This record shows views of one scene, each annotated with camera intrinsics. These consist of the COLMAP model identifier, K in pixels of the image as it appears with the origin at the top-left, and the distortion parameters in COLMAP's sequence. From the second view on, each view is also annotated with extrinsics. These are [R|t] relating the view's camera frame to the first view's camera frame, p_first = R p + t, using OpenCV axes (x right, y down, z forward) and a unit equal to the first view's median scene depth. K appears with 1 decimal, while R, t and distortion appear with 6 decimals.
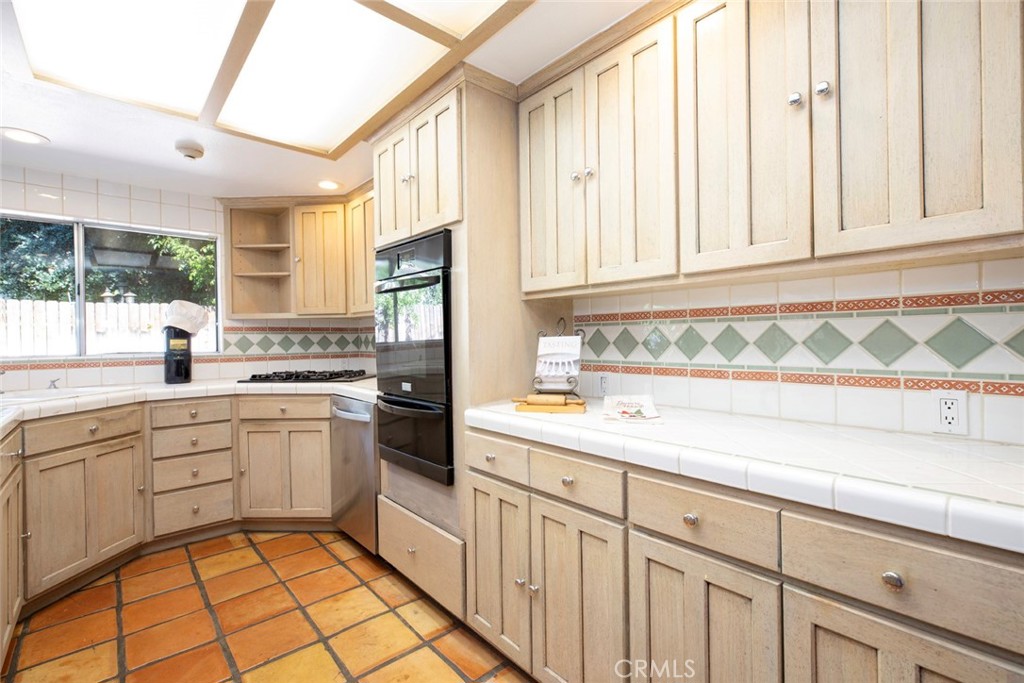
lens RADIAL K [[464.4, 0, 520.4], [0, 464.4, 339.4], [0, 0, 1]] dist [0.004459, -0.001331]
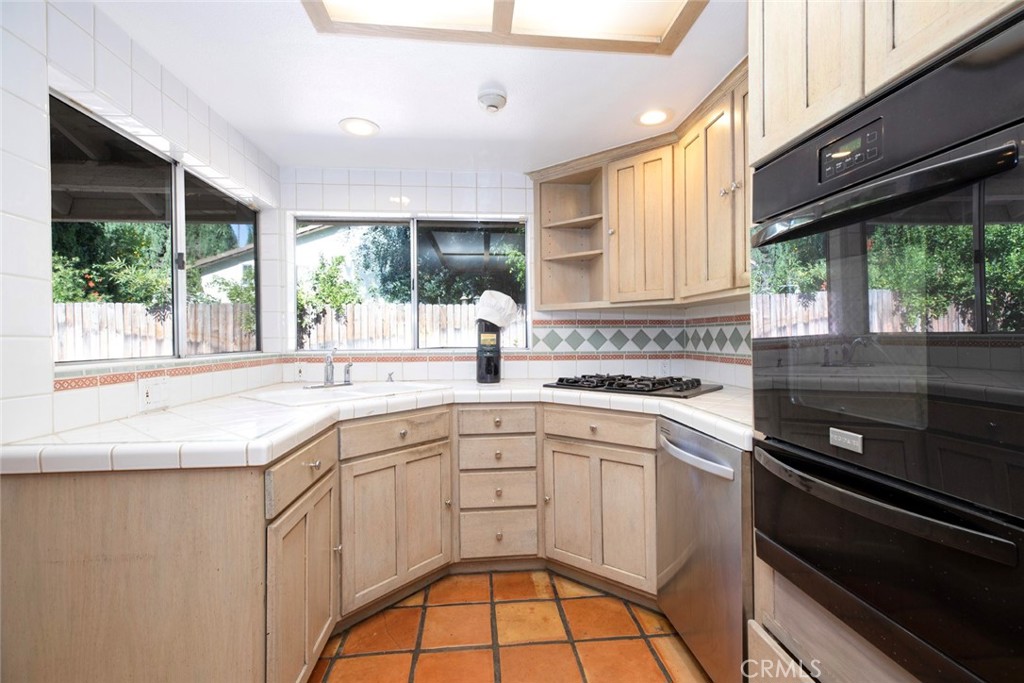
lens RADIAL K [[464.4, 0, 519.8], [0, 464.4, 336.3], [0, 0, 1]] dist [0.004459, -0.001331]
pose [[0.811024, 0.007075, -0.584970, -0.174511], [-0.006889, 0.999973, 0.002543, 0.002409], [0.584972, 0.001968, 0.811051, 0.331829]]
